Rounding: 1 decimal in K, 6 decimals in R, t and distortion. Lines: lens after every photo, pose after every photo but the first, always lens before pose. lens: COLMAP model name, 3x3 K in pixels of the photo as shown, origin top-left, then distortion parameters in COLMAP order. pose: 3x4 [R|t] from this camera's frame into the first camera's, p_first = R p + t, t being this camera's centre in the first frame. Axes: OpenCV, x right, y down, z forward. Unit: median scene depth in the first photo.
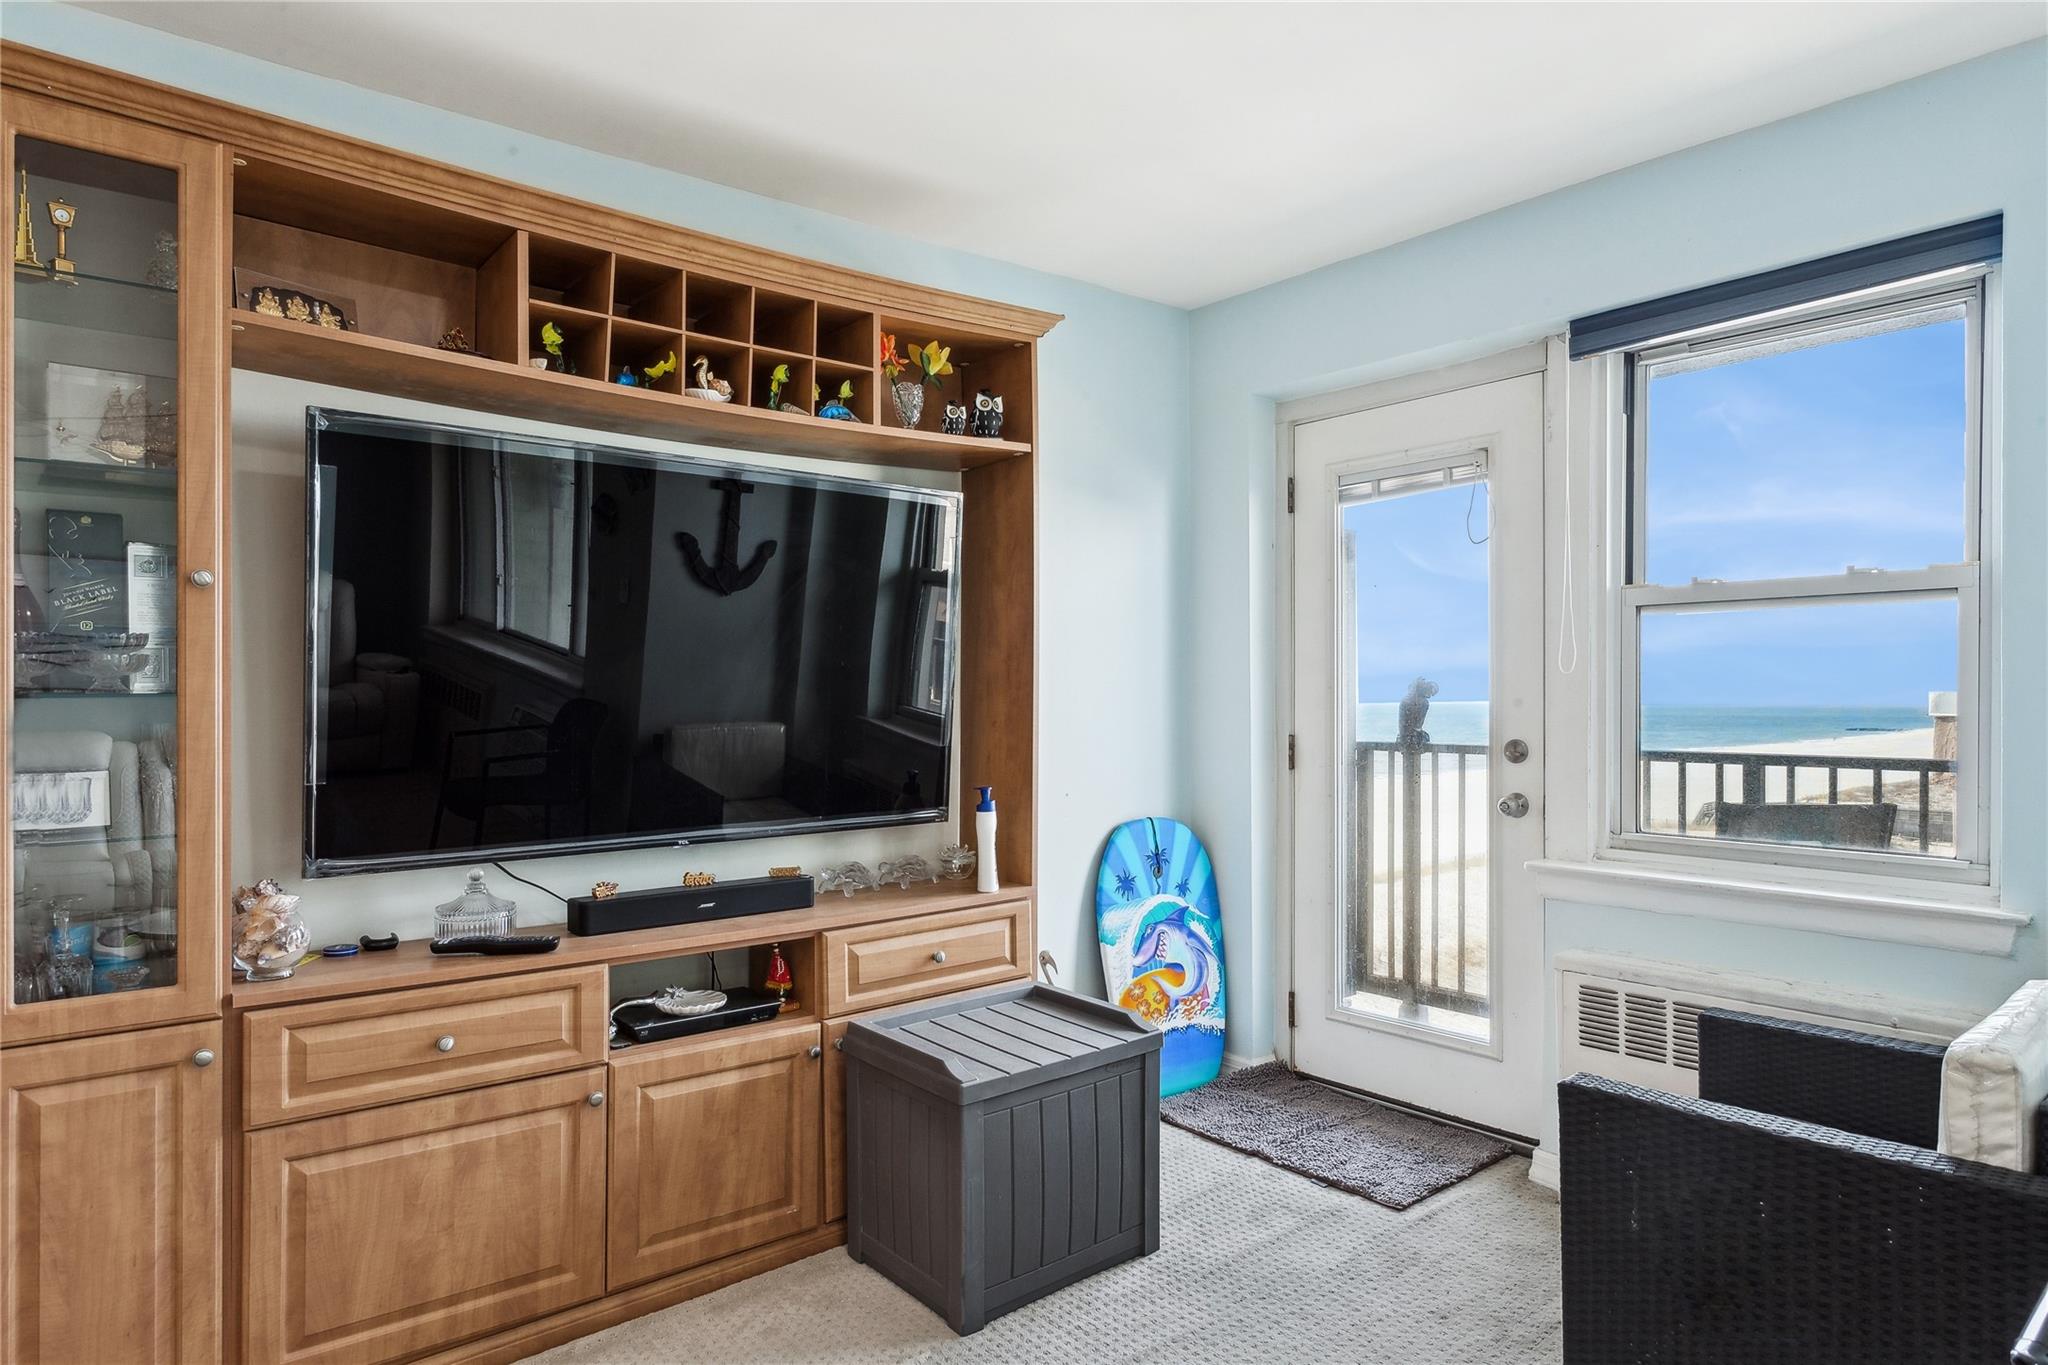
lens RADIAL K [[1152.2, 0, 1030.2], [0, 1152.2, 689.2], [0, 0, 1]] dist [0.002916, 0.004837]
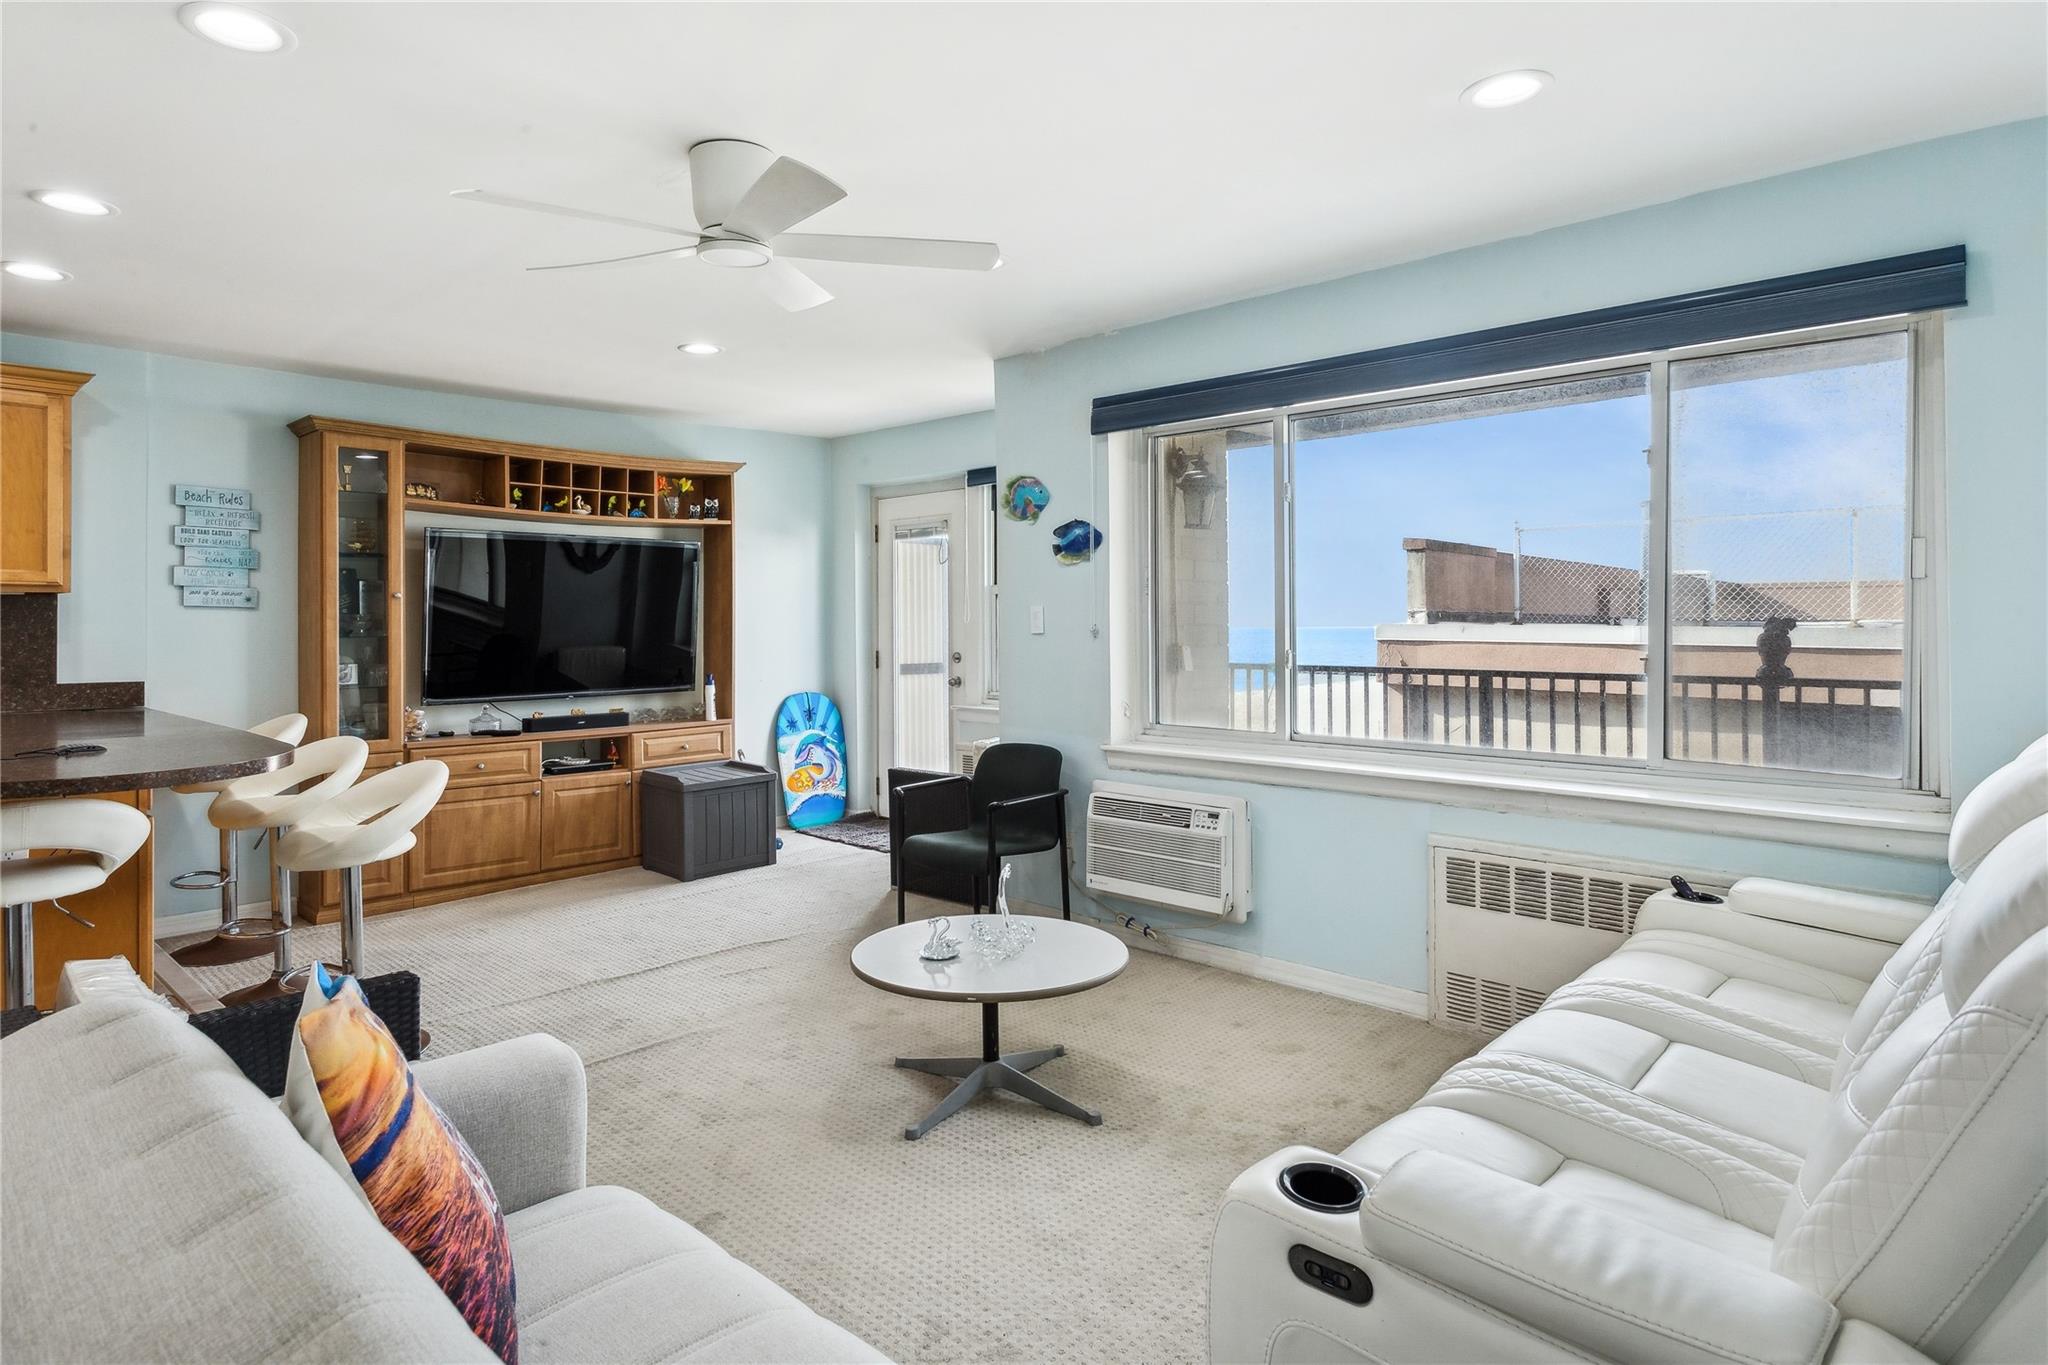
lens RADIAL K [[1115.6, 0, 1016.6], [0, 1115.6, 620.3], [0, 0, 1]] dist [0.009929, 0.000355]
pose [[0.994582, -0.001075, 0.103950, 0.361830], [0.000463, 0.999982, 0.005908, -0.036036], [-0.103955, -0.005827, 0.994565, -1.342008]]
